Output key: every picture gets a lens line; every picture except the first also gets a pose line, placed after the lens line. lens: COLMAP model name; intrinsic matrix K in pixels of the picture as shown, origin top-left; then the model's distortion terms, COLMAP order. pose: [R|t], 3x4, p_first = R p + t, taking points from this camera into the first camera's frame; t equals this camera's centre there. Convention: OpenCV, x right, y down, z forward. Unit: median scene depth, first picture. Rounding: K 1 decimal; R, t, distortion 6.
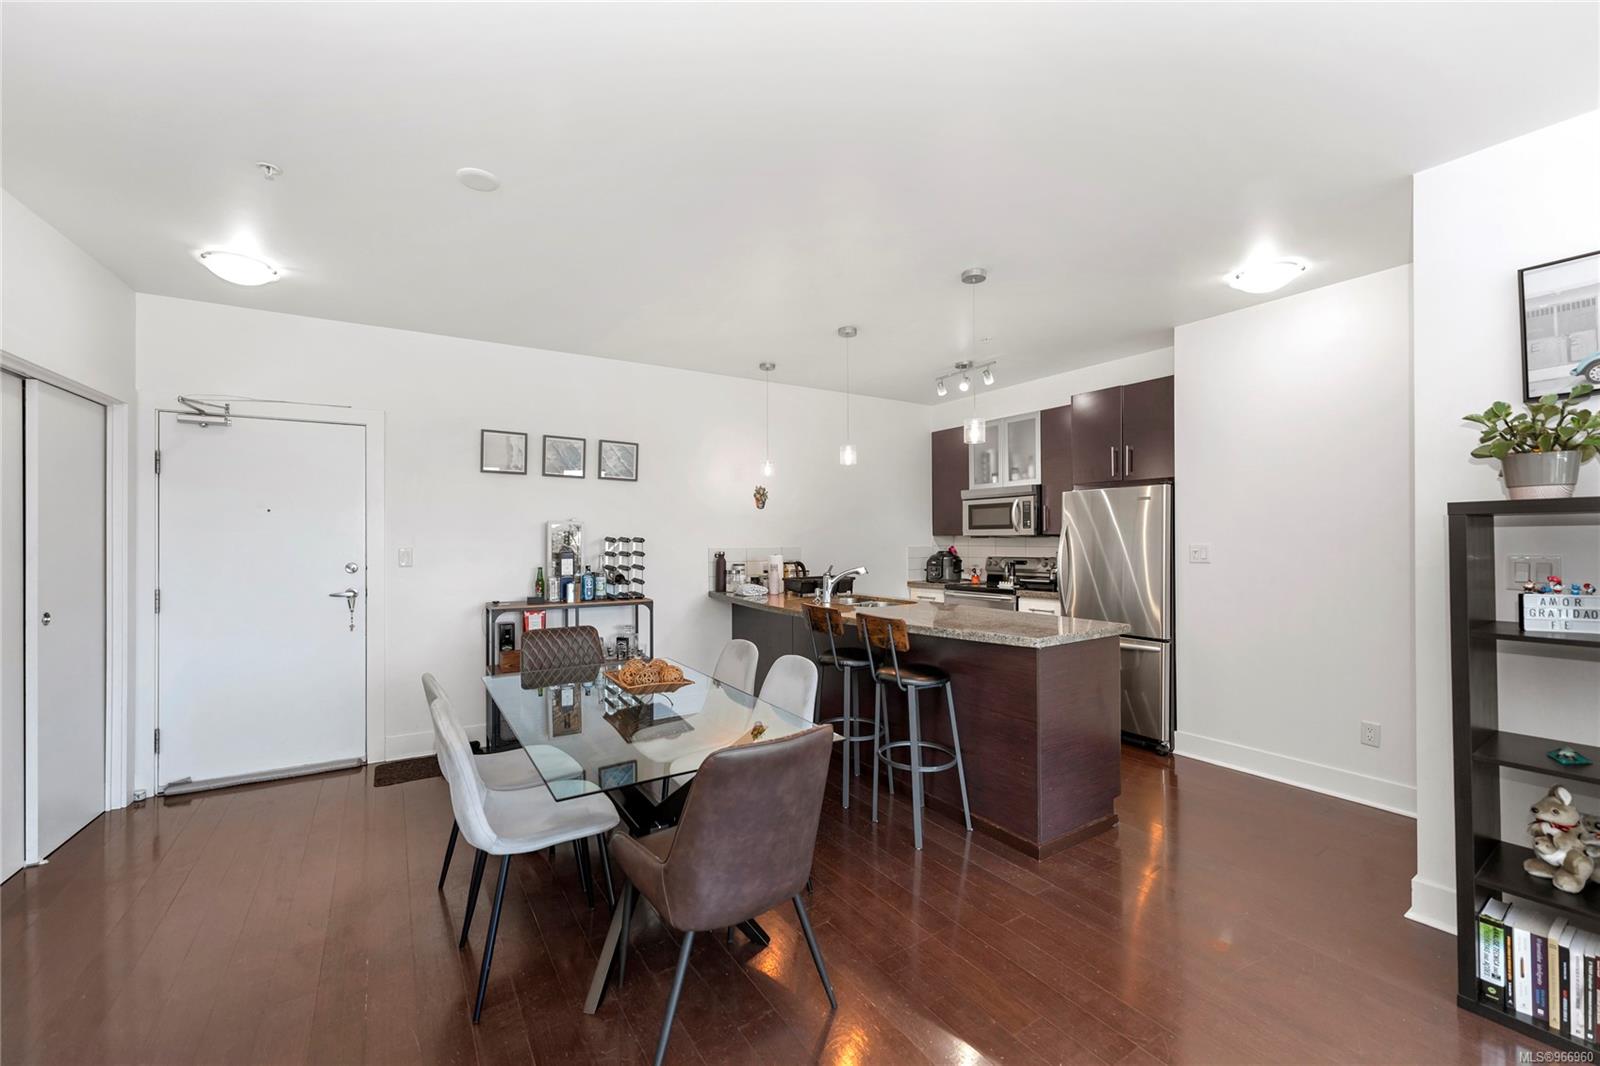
lens RADIAL K [[642.9, 0, 800.2], [0, 642.9, 536.2], [0, 0, 1]] dist [0.011242, 0.001284]
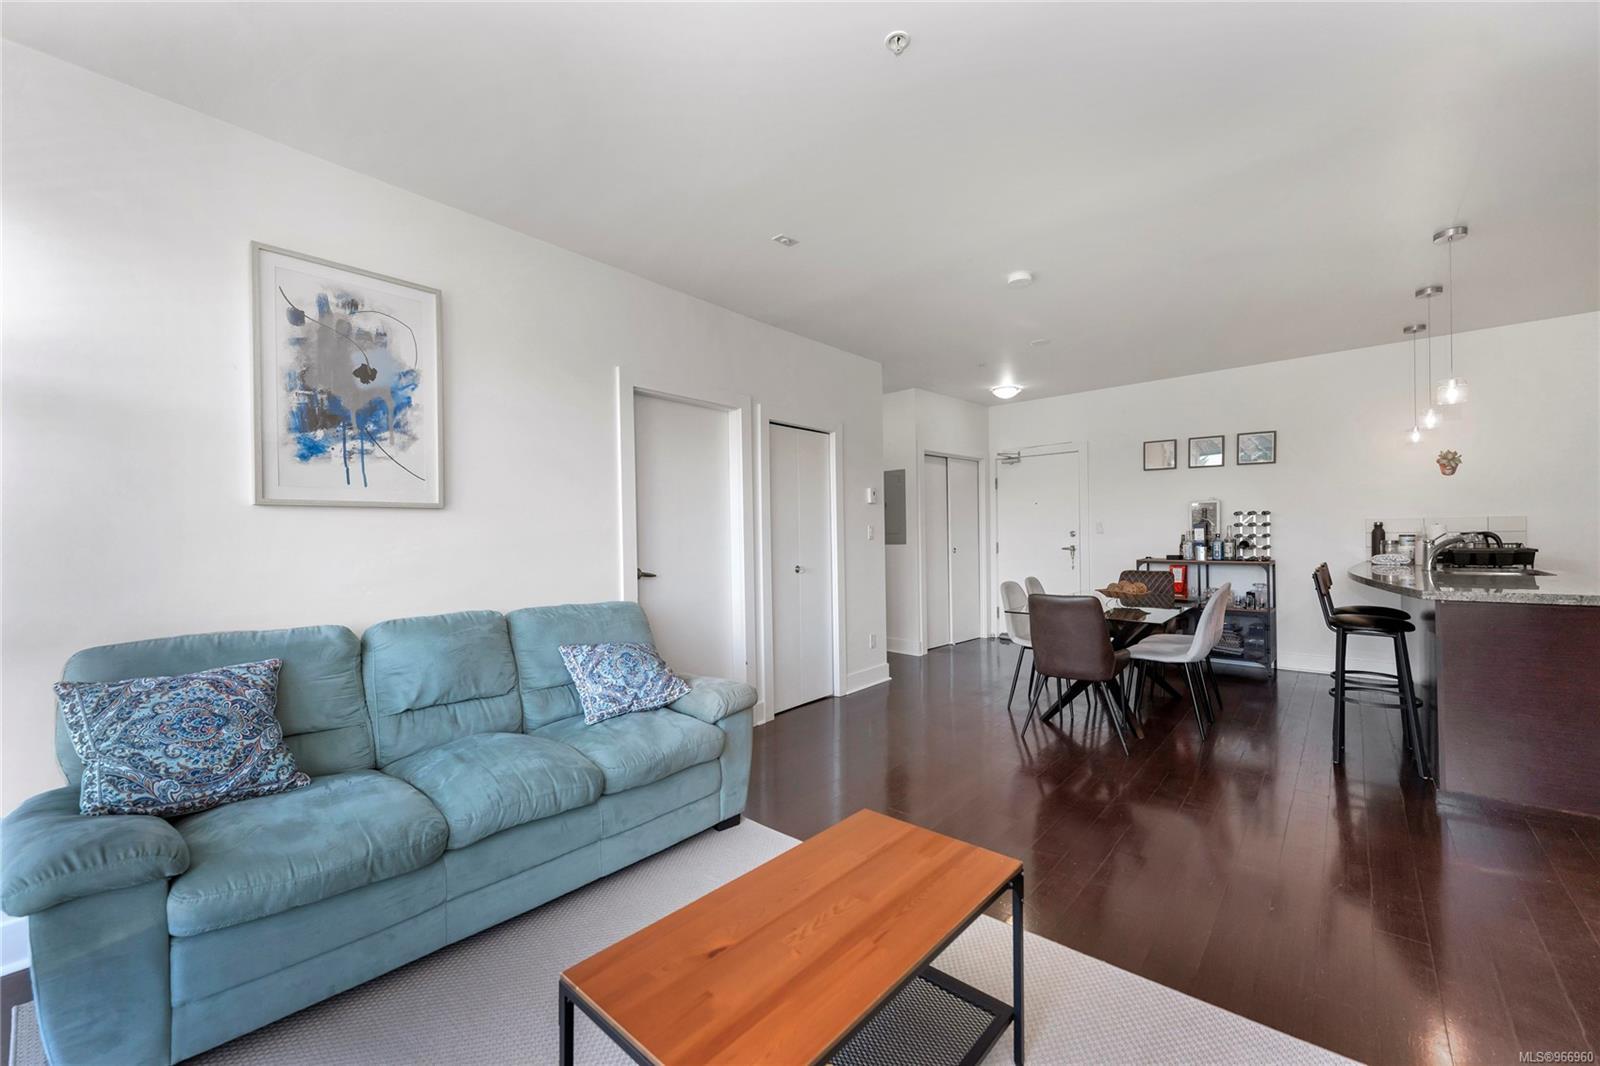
lens RADIAL K [[642.9, 0, 805.6], [0, 642.9, 530.3], [0, 0, 1]] dist [0.011242, 0.001284]
pose [[0.290455, -0.005300, -0.956874, 0.567625], [0.018221, 0.999834, -0.000007, 0.019705], [0.956715, -0.017433, 0.290504, -0.148562]]
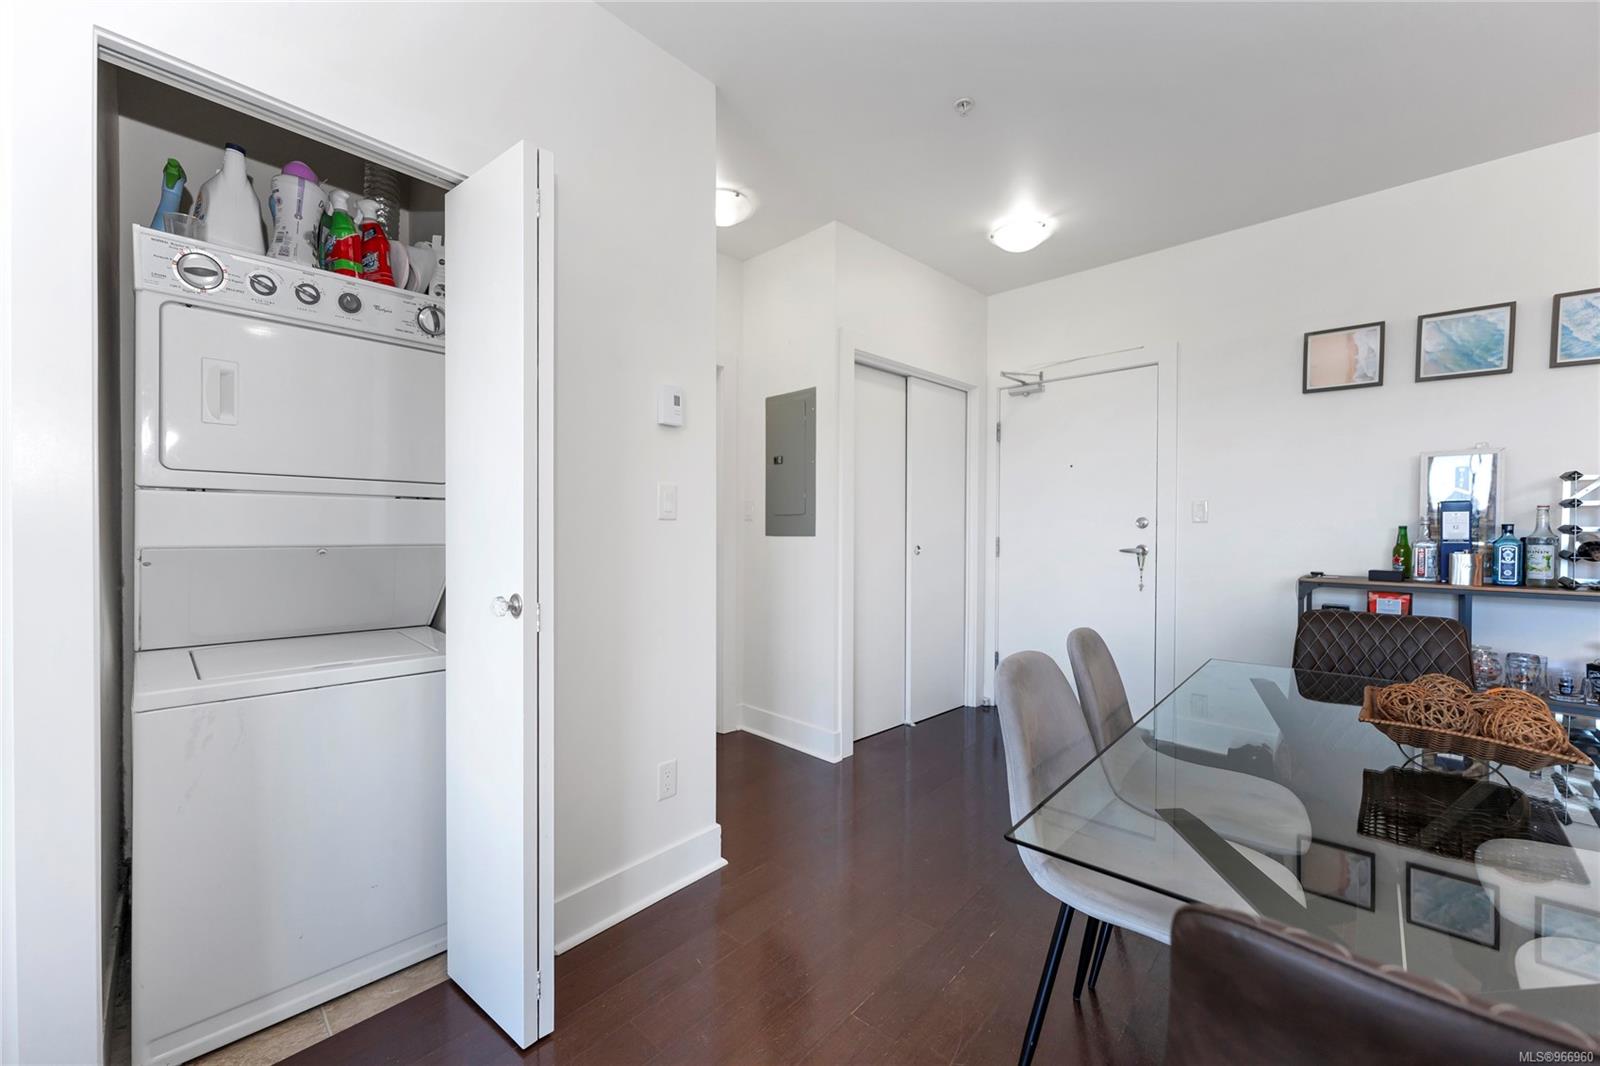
lens RADIAL K [[642.9, 0, 802.0], [0, 642.9, 533.2], [0, 0, 1]] dist [0.011242, 0.001284]
pose [[0.273244, 0.011480, -0.961876, 0.042235], [0.000678, 0.999926, 0.012127, 0.038918], [0.961945, -0.003966, 0.273216, 0.209025]]
